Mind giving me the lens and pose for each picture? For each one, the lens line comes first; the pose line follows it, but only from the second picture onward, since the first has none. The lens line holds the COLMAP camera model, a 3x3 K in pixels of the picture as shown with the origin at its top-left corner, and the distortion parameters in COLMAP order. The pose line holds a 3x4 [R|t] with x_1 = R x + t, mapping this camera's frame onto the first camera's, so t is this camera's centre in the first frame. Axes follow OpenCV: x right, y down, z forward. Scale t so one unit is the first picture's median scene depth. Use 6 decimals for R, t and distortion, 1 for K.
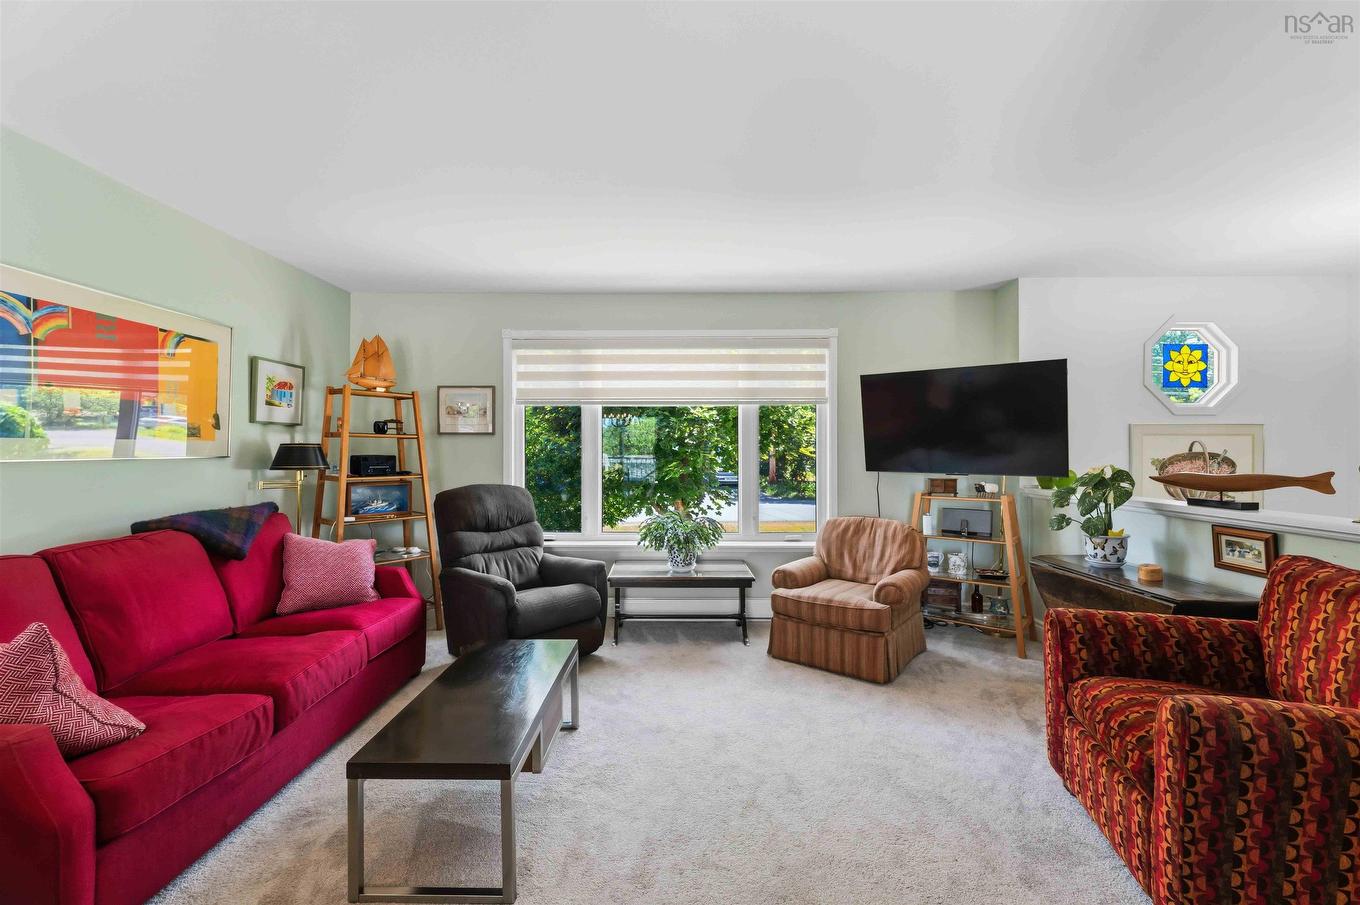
lens RADIAL K [[582.5, 0, 682.6], [0, 582.5, 445.4], [0, 0, 1]] dist [0.013632, -0.000037]
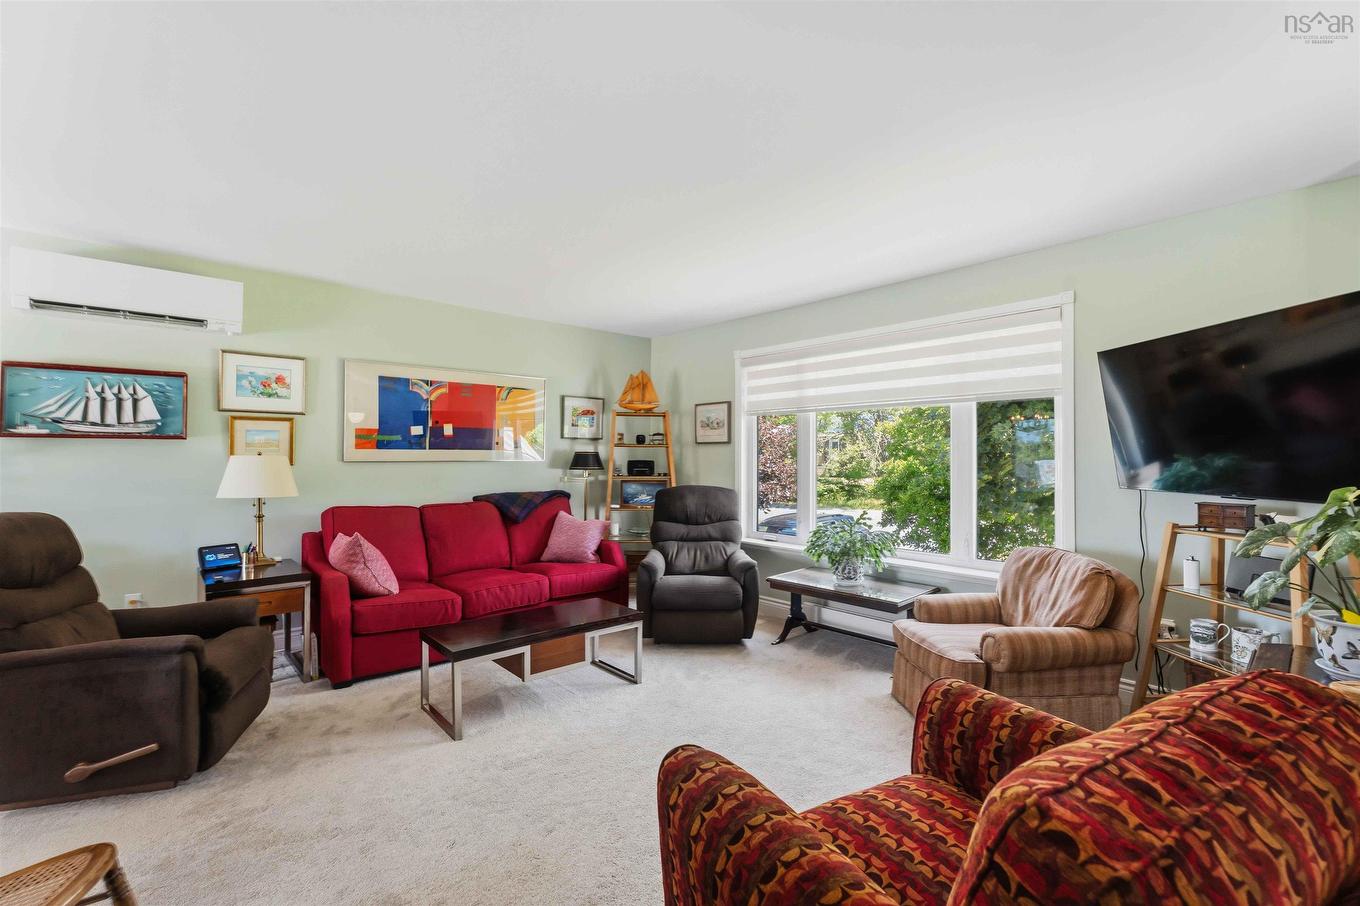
lens RADIAL K [[597.5, 0, 680.0], [0, 597.5, 453.0], [0, 0, 1]] dist [-0.000182, 0.000103]
pose [[0.669331, -0.002315, -0.742960, 0.570166], [0.002444, 0.999997, -0.000914, 0.001528], [0.742960, -0.001204, 0.669335, 0.159504]]
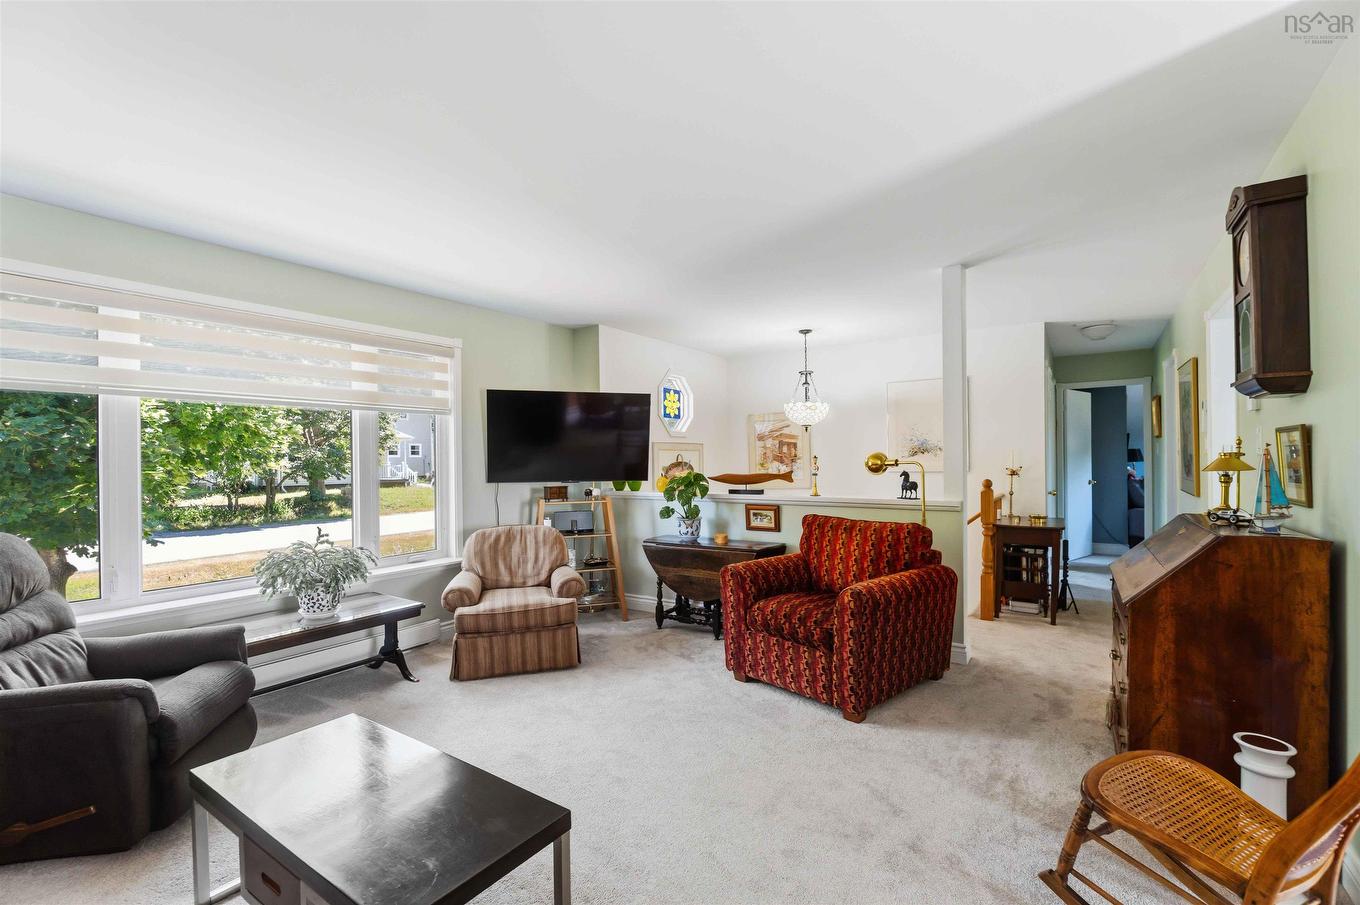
lens RADIAL K [[597.5, 0, 680.0], [0, 597.5, 452.5], [0, 0, 1]] dist [-0.000182, 0.000103]
pose [[0.561679, 0.003827, 0.827346, -0.423567], [0.004763, 0.999958, -0.007860, 0.000443], [-0.827341, 0.008356, 0.561637, 0.145984]]
